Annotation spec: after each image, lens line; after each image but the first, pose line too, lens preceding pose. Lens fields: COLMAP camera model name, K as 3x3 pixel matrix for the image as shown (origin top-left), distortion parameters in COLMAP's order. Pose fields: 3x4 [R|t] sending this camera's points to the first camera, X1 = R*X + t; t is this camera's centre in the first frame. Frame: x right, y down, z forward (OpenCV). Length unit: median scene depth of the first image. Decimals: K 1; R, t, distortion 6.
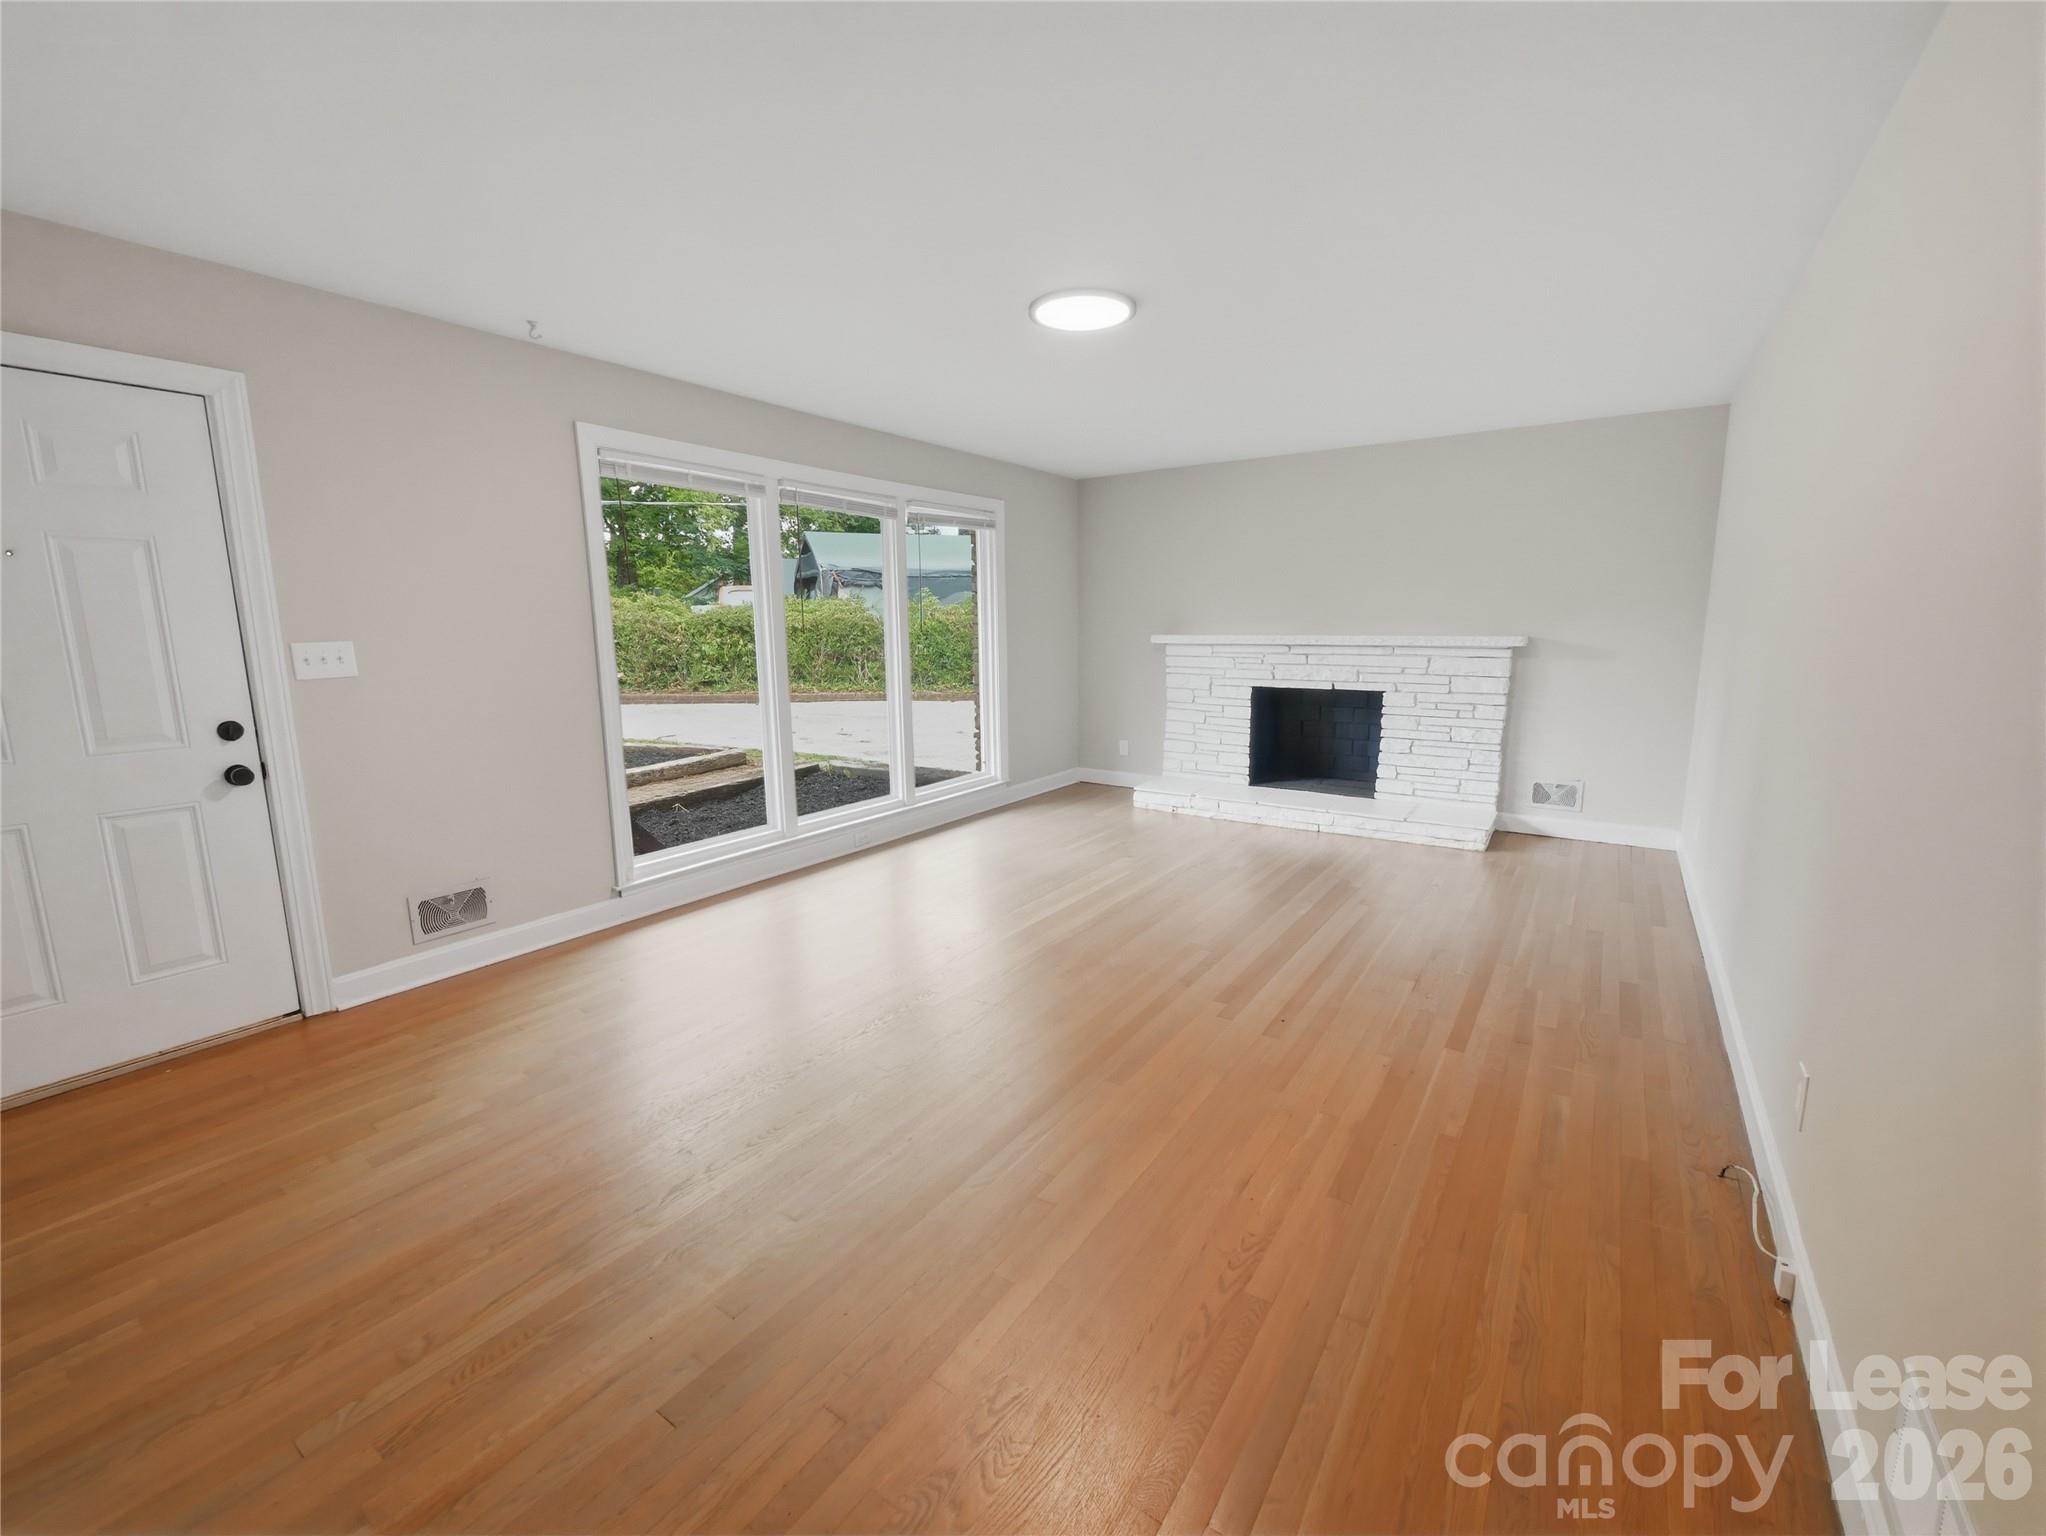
lens RADIAL K [[838.6, 0, 1029.8], [0, 838.6, 763.1], [0, 0, 1]] dist [-0.010937, 0.000950]
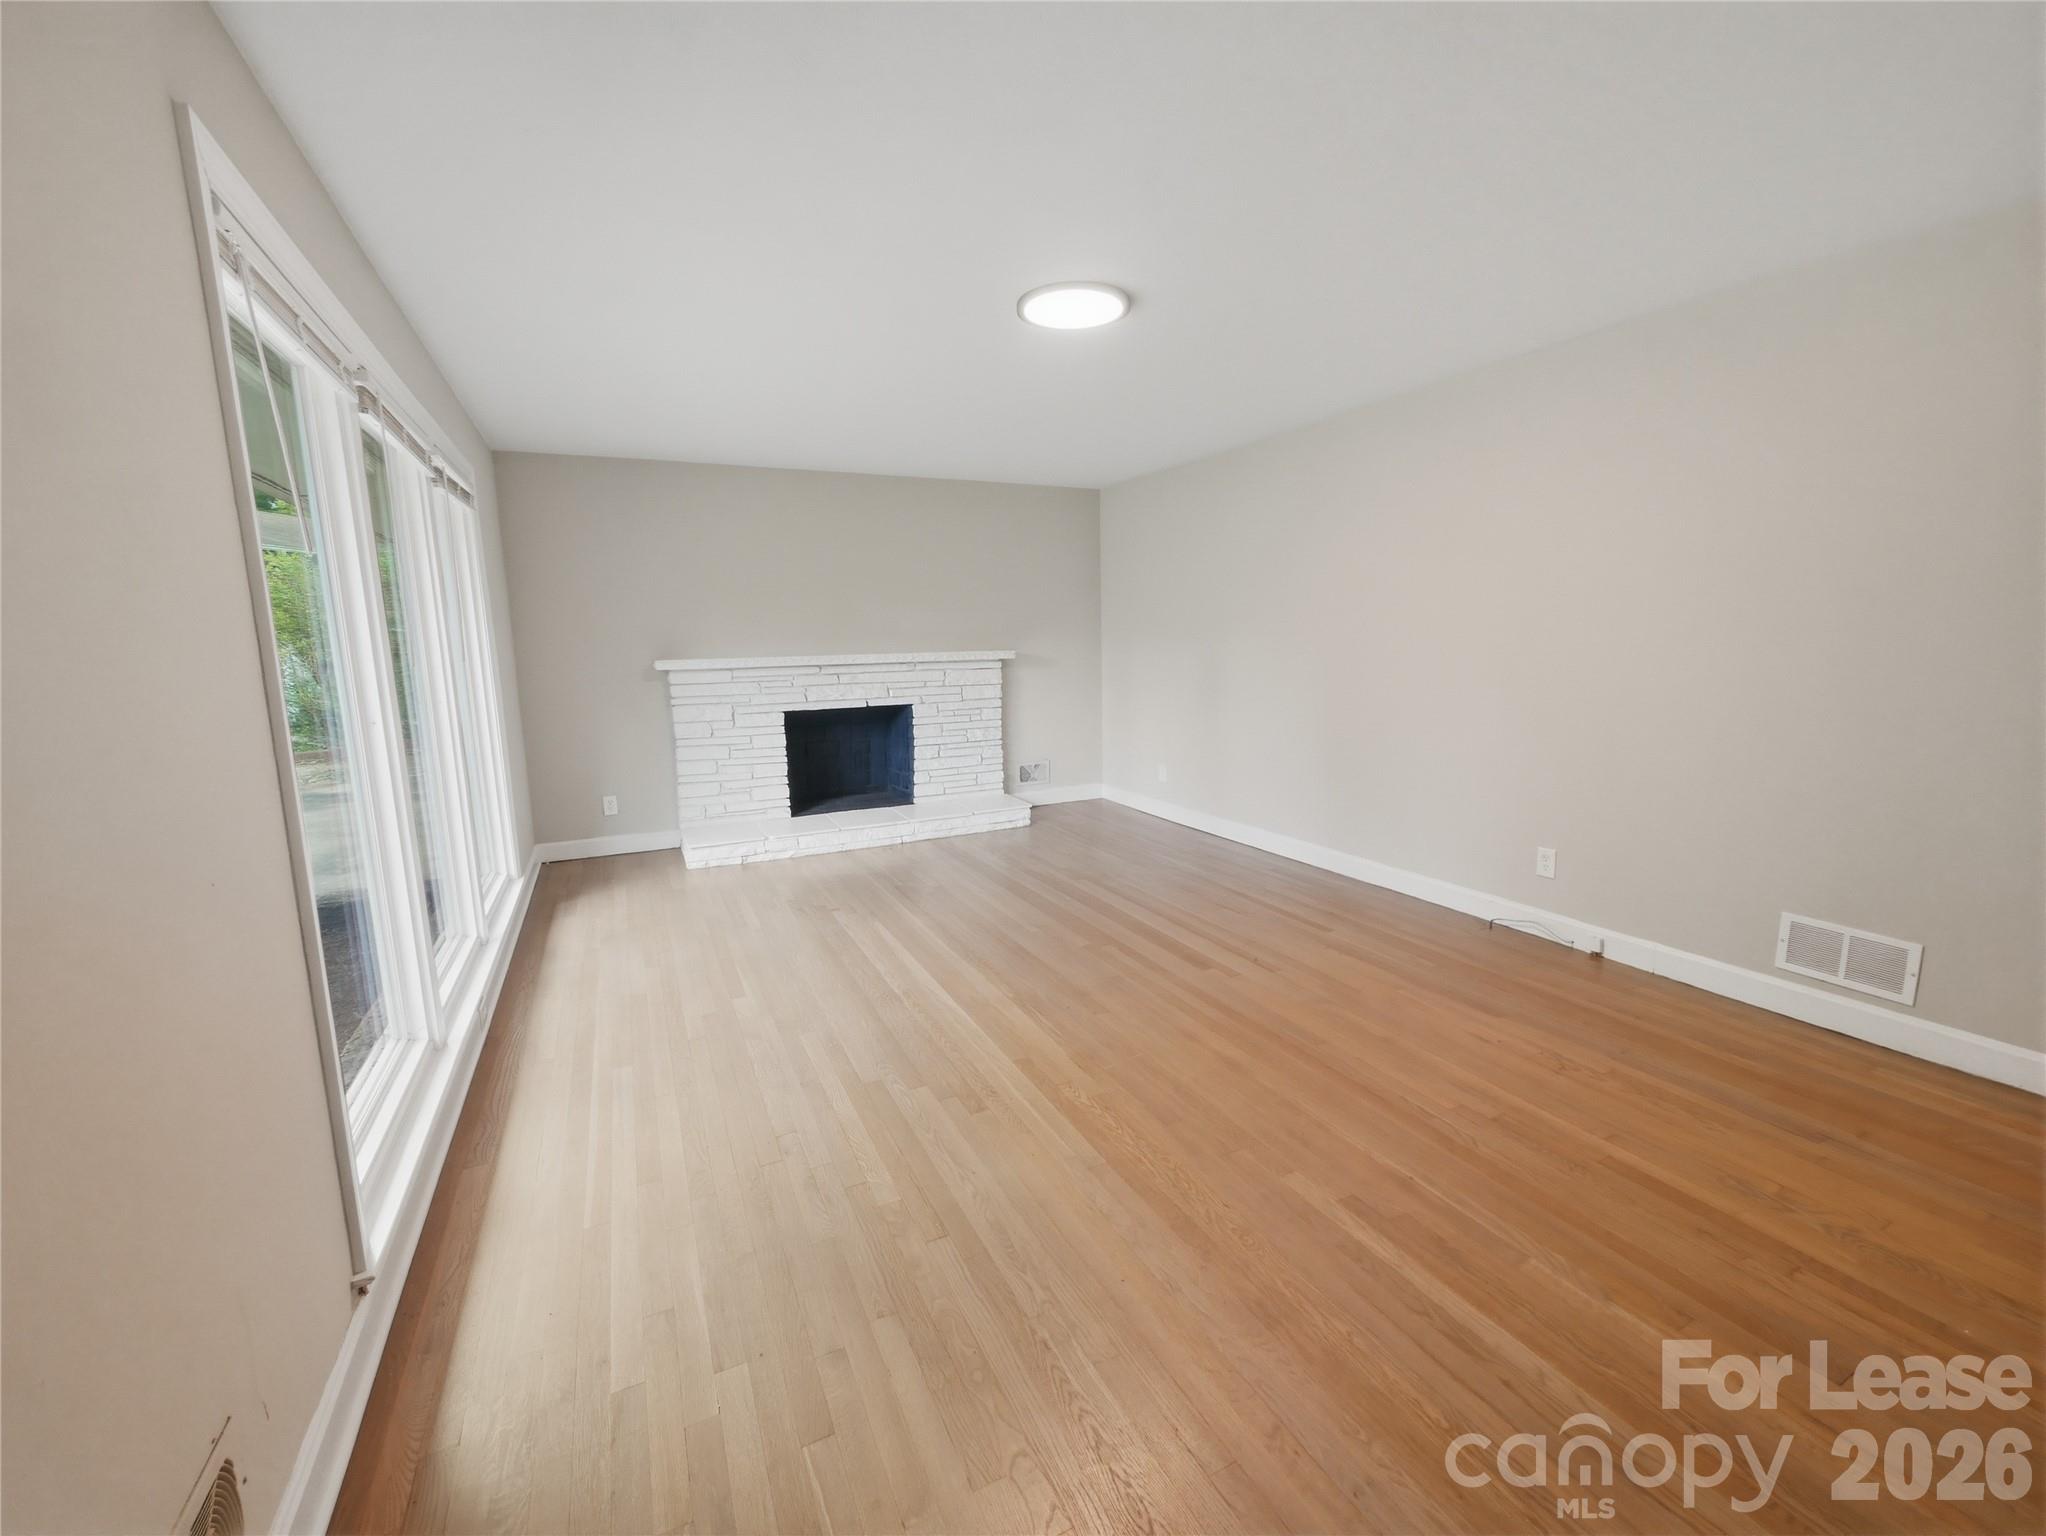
lens RADIAL K [[838.6, 0, 1029.8], [0, 838.6, 763.1], [0, 0, 1]] dist [-0.010937, 0.000950]
pose [[0.492467, -0.131644, 0.860317, -0.442071], [0.159977, 0.985344, 0.059200, -0.049949], [-0.855502, 0.108477, 0.506309, 0.323774]]
